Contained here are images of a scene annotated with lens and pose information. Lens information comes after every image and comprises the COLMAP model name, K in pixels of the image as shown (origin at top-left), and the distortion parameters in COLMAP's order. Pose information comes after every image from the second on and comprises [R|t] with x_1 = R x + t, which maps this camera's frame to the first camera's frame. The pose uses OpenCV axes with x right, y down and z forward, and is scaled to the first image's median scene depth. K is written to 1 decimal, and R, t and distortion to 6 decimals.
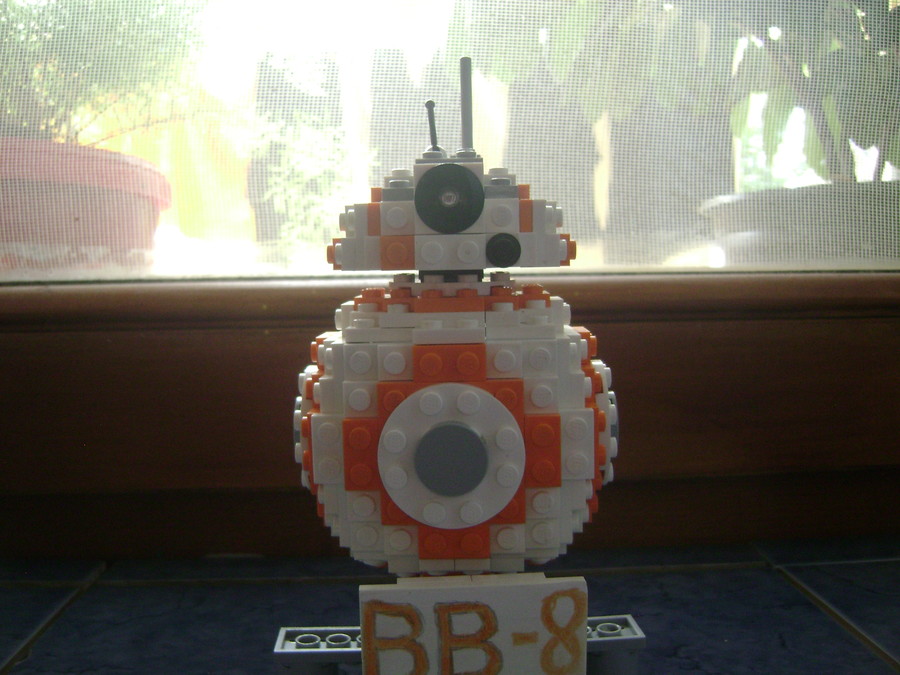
lens RADIAL K [[921.8, 0, 450.6], [0, 921.8, 336.4], [0, 0, 1]] dist [-0.119100, 0.000000]
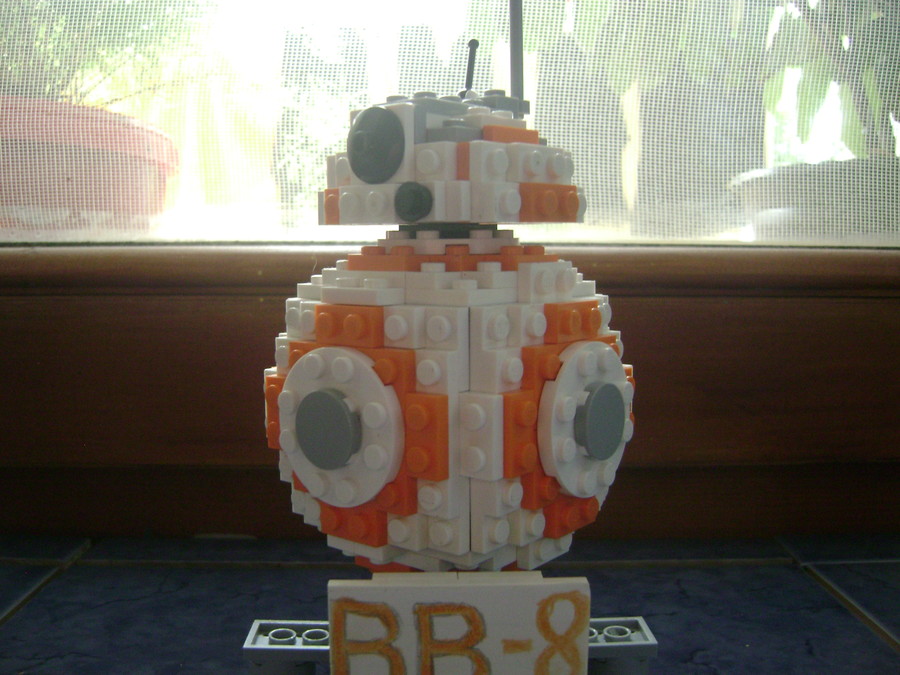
lens RADIAL K [[921.8, 0, 447.9], [0, 921.8, 335.5], [0, 0, 1]] dist [-0.119100, 0.000000]
pose [[0.999345, 0.020690, -0.029685, 0.020827], [-0.020124, 0.999612, 0.019247, 0.011330], [0.030072, -0.018637, 0.999374, 0.078755]]
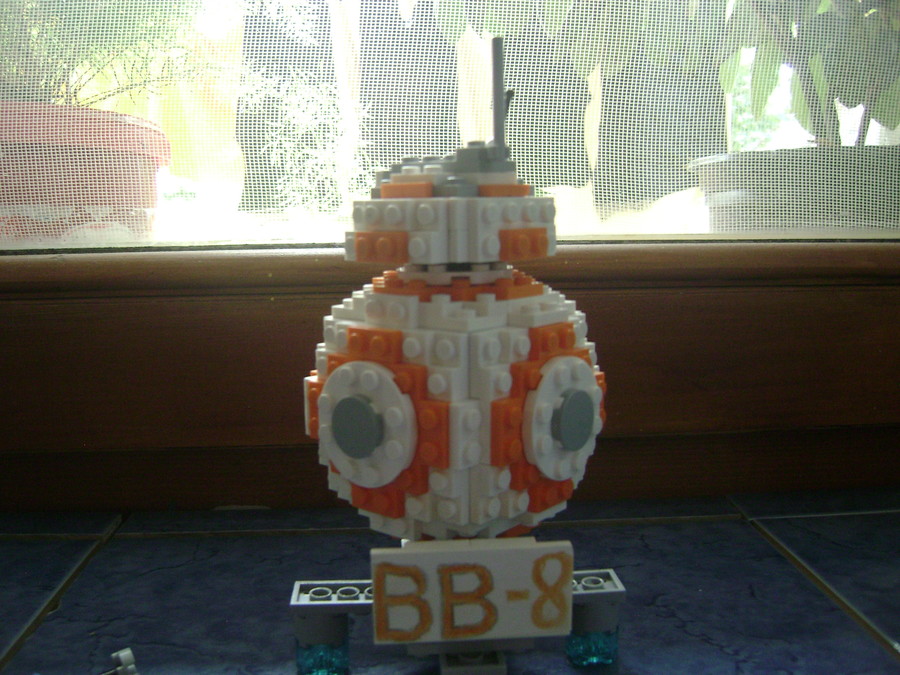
lens RADIAL K [[921.8, 0, 447.4], [0, 921.8, 337.4], [0, 0, 1]] dist [-0.119100, 0.000000]
pose [[0.999964, 0.001203, 0.008434, -0.009210], [-0.001790, 0.997555, 0.069867, -0.039510], [-0.008329, -0.069879, 0.997521, -0.064332]]
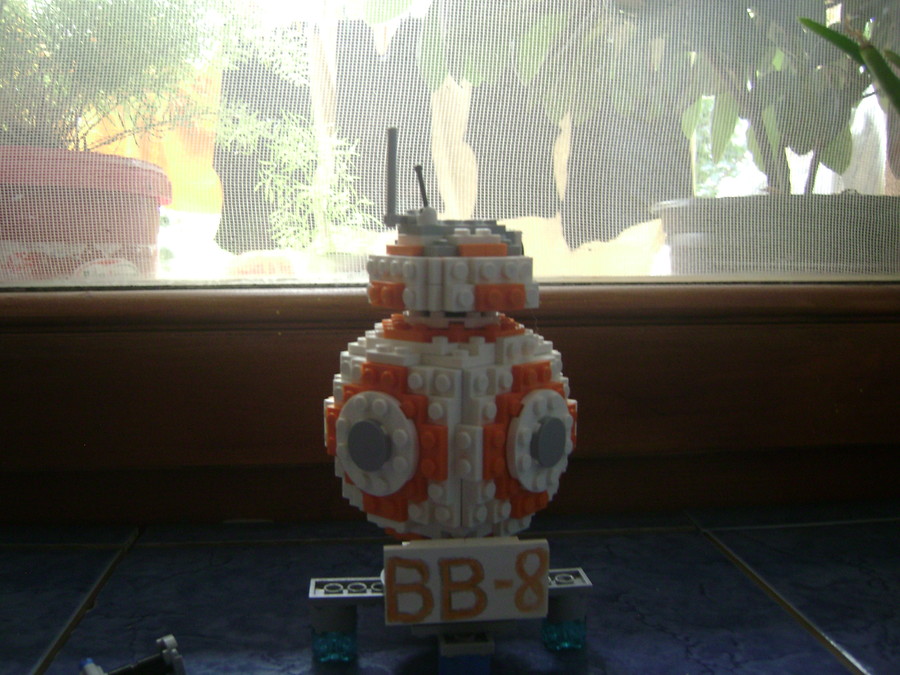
lens RADIAL K [[921.8, 0, 445.6], [0, 921.8, 334.5], [0, 0, 1]] dist [-0.119100, 0.000000]
pose [[0.999229, 0.006164, 0.038786, -0.036875], [-0.007706, 0.999181, 0.039729, -0.059431], [-0.038509, -0.039997, 0.998457, -0.216869]]
